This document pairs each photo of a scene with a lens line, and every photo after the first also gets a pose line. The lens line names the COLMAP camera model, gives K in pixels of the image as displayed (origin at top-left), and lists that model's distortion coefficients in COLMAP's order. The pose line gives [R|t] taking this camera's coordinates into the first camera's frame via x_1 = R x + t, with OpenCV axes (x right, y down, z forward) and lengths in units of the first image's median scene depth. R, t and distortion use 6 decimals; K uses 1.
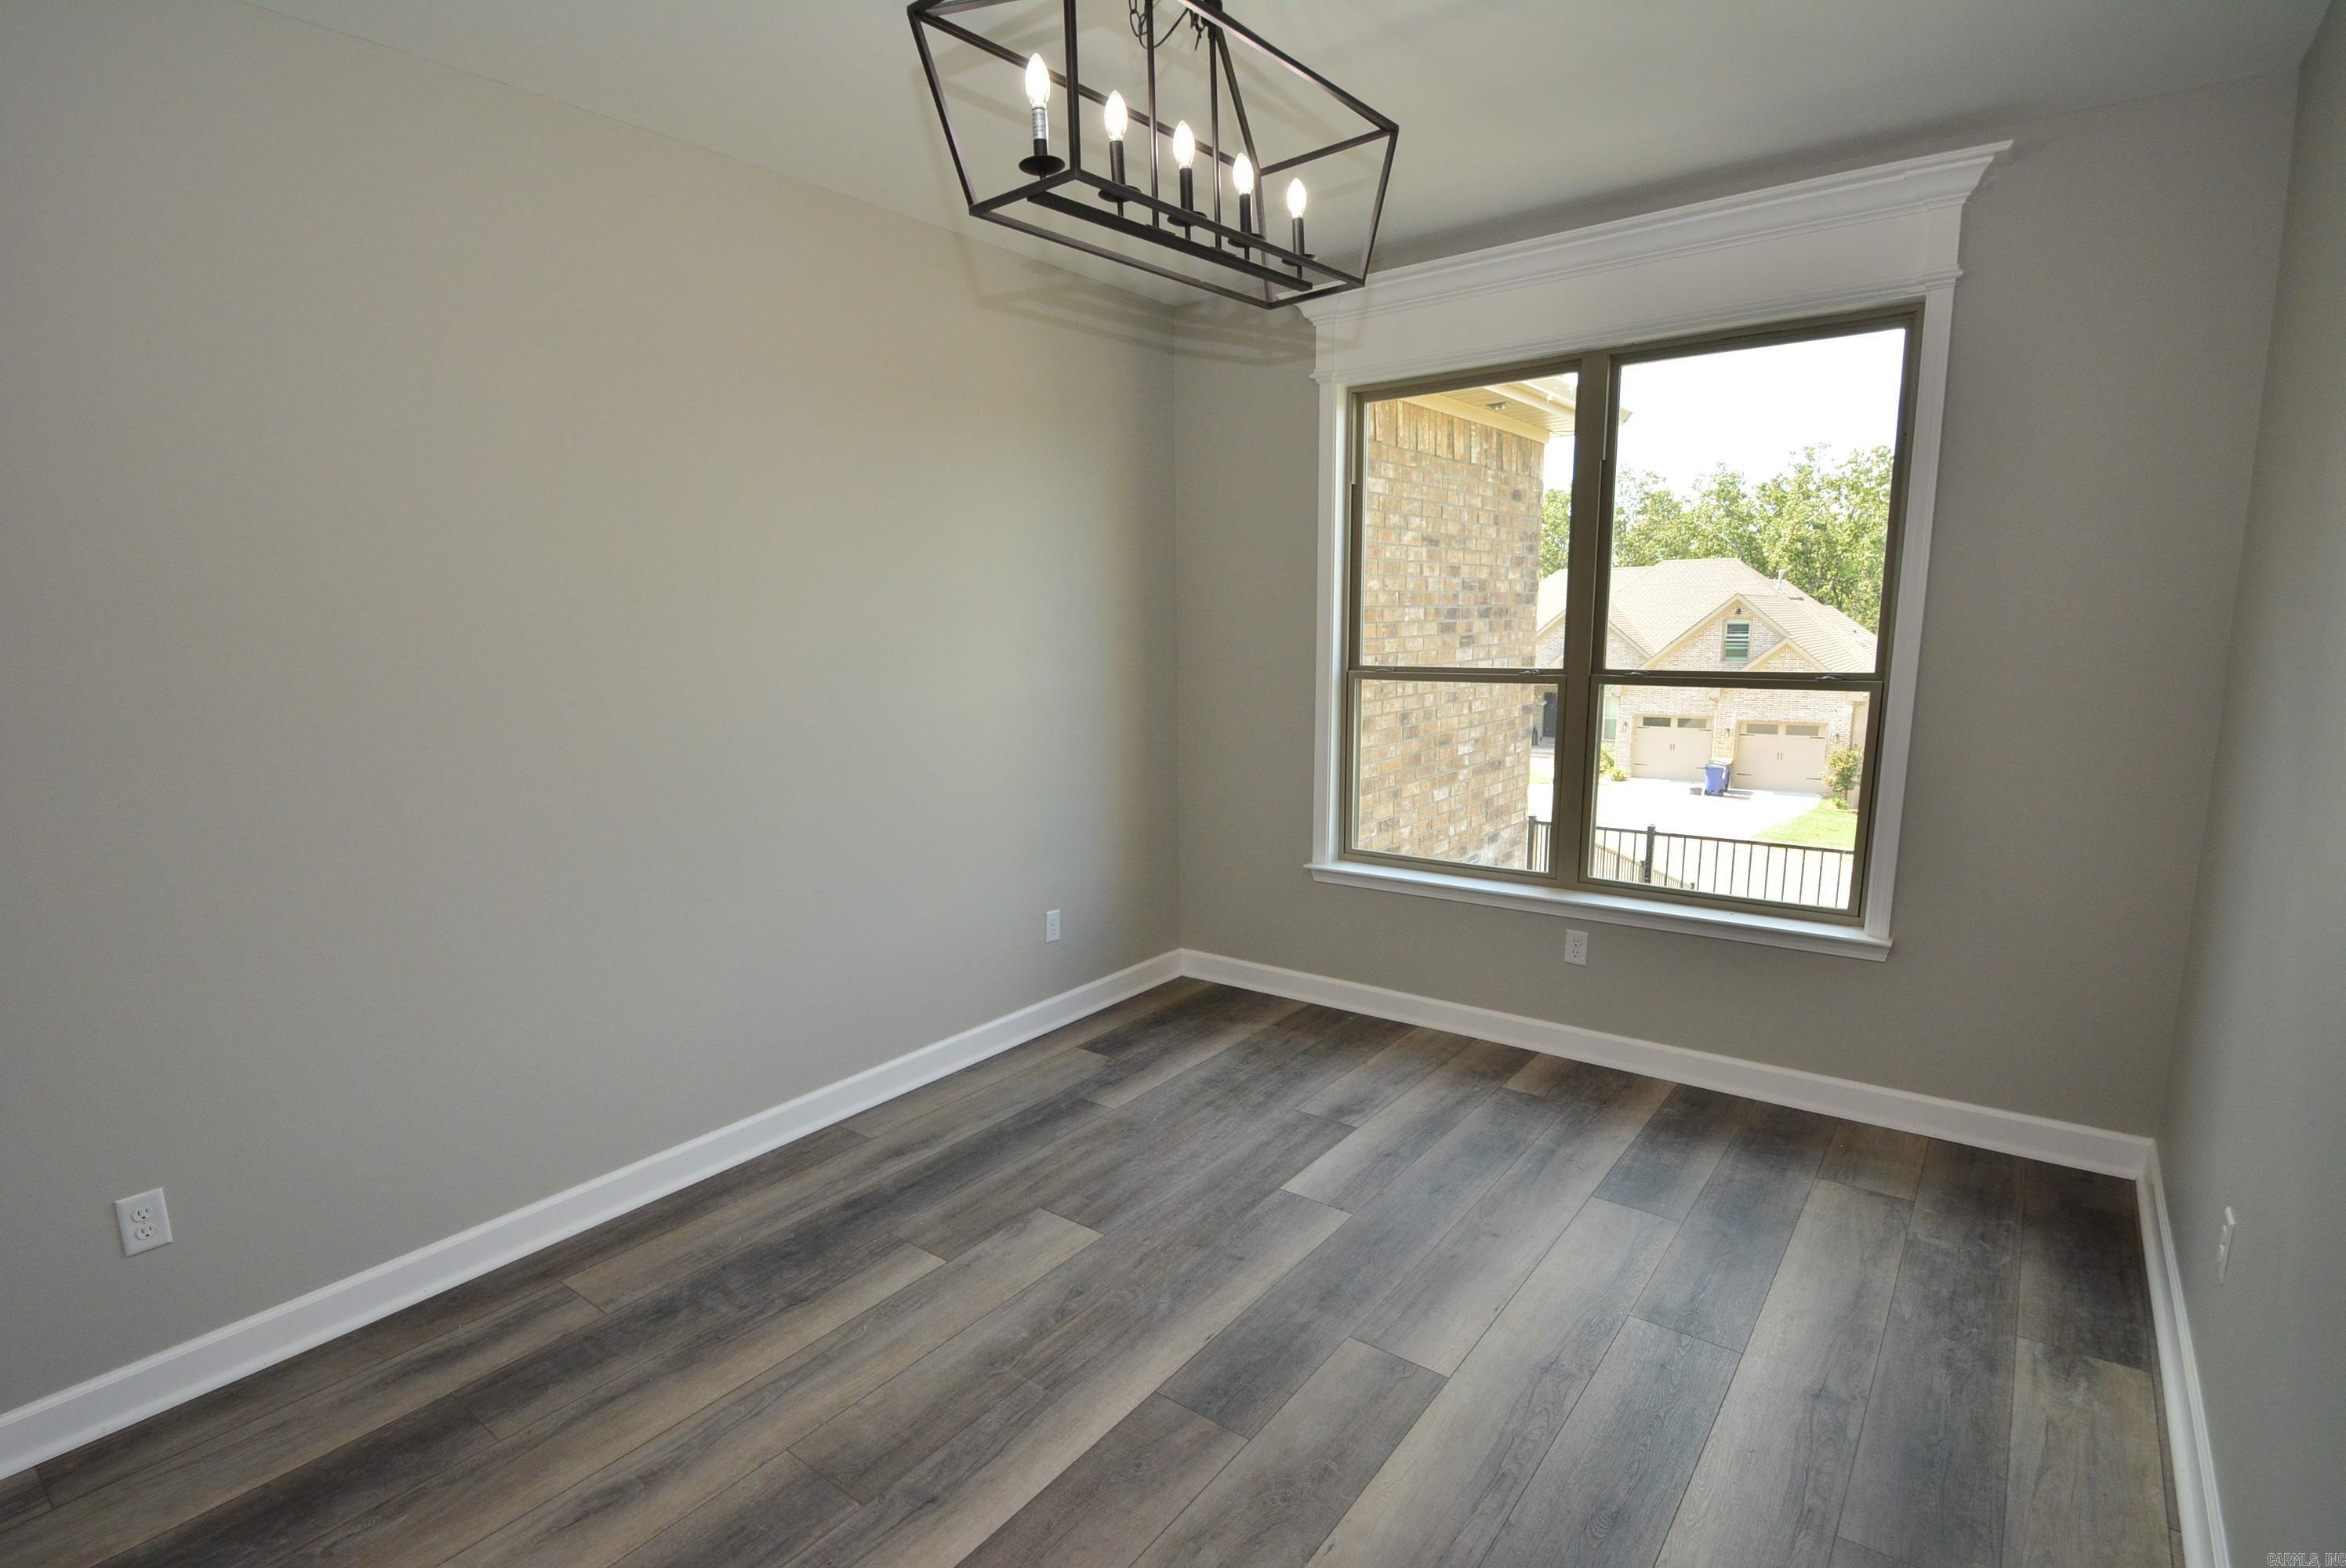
lens RADIAL K [[1138.3, 0, 1199.5], [0, 1138.3, 793.5], [0, 0, 1]] dist [-0.004296, -0.006788]
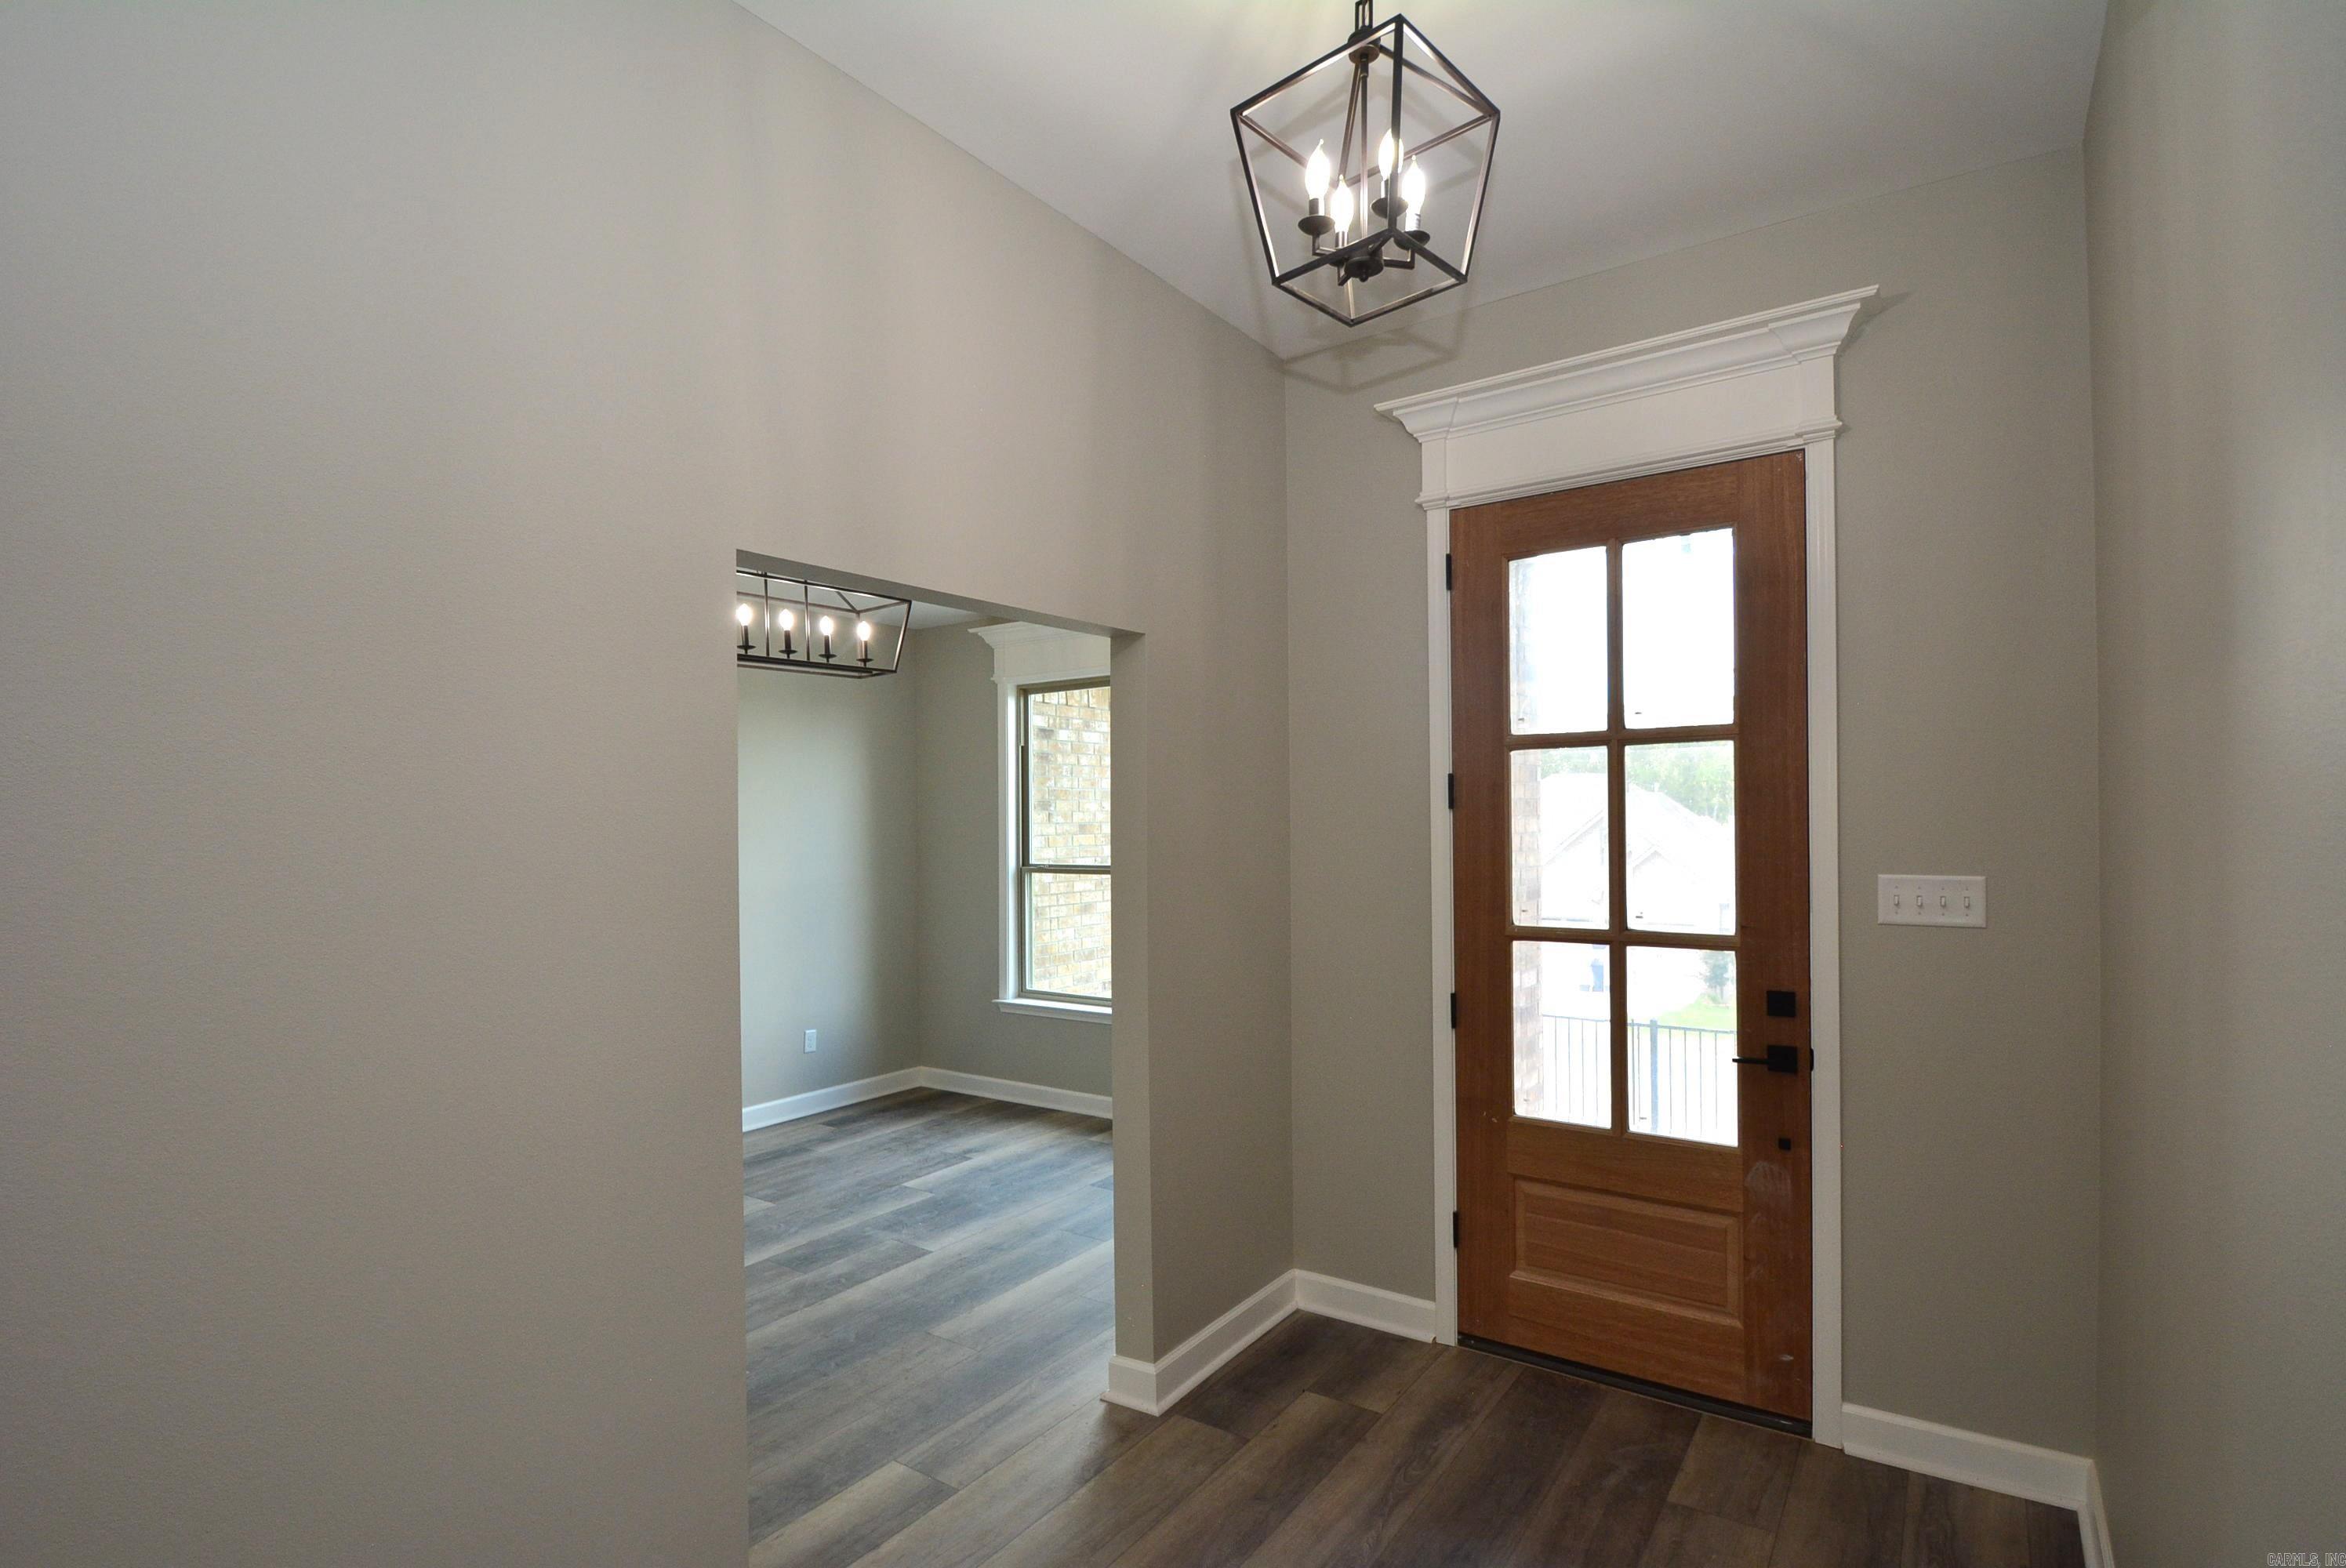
lens RADIAL K [[1138.3, 0, 1208.3], [0, 1138.3, 801.4], [0, 0, 1]] dist [-0.004296, -0.006788]
pose [[0.998907, 0.005056, 0.046476, 0.602611], [0.002995, 0.985171, -0.171551, 0.127609], [-0.046654, 0.171502, 0.984078, -0.978778]]
